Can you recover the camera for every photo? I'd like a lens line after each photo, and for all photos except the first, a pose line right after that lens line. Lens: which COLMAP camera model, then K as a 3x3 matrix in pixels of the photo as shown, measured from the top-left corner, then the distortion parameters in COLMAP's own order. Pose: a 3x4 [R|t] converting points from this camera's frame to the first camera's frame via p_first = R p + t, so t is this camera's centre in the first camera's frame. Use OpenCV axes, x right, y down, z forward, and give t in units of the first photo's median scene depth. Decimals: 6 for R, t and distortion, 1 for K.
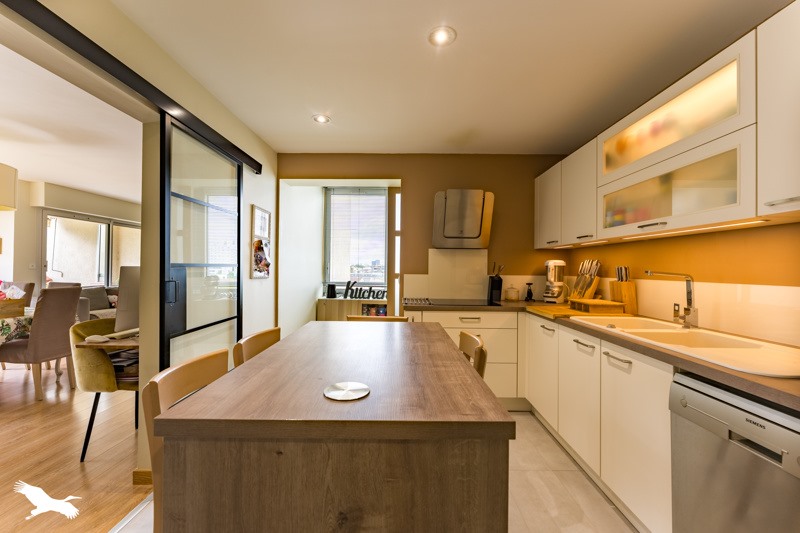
lens RADIAL K [[320.6, 0, 398.8], [0, 320.6, 266.9], [0, 0, 1]] dist [0.000454, -0.000198]
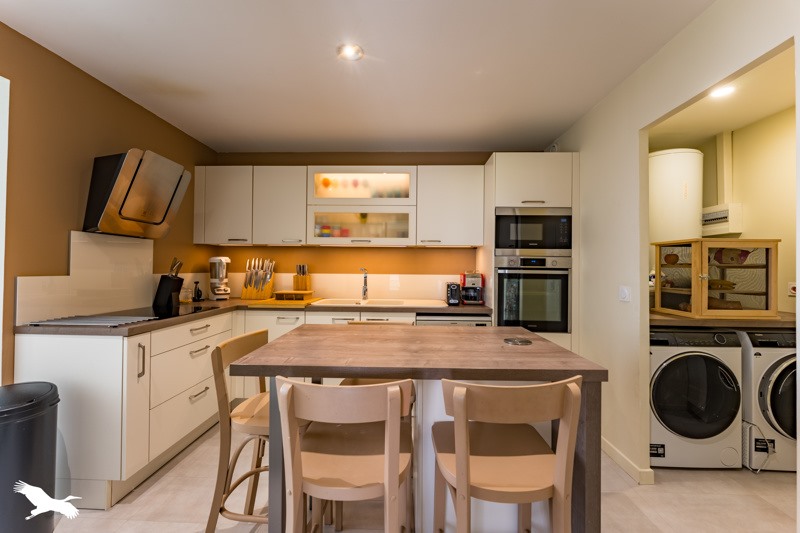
lens RADIAL K [[320.6, 0, 399.1], [0, 320.6, 266.4], [0, 0, 1]] dist [0.000454, -0.000198]
pose [[0.011287, -0.004049, 0.999928, -0.607904], [-0.012914, 0.999908, 0.004194, -0.003892], [-0.999853, -0.012960, 0.011233, 0.522627]]
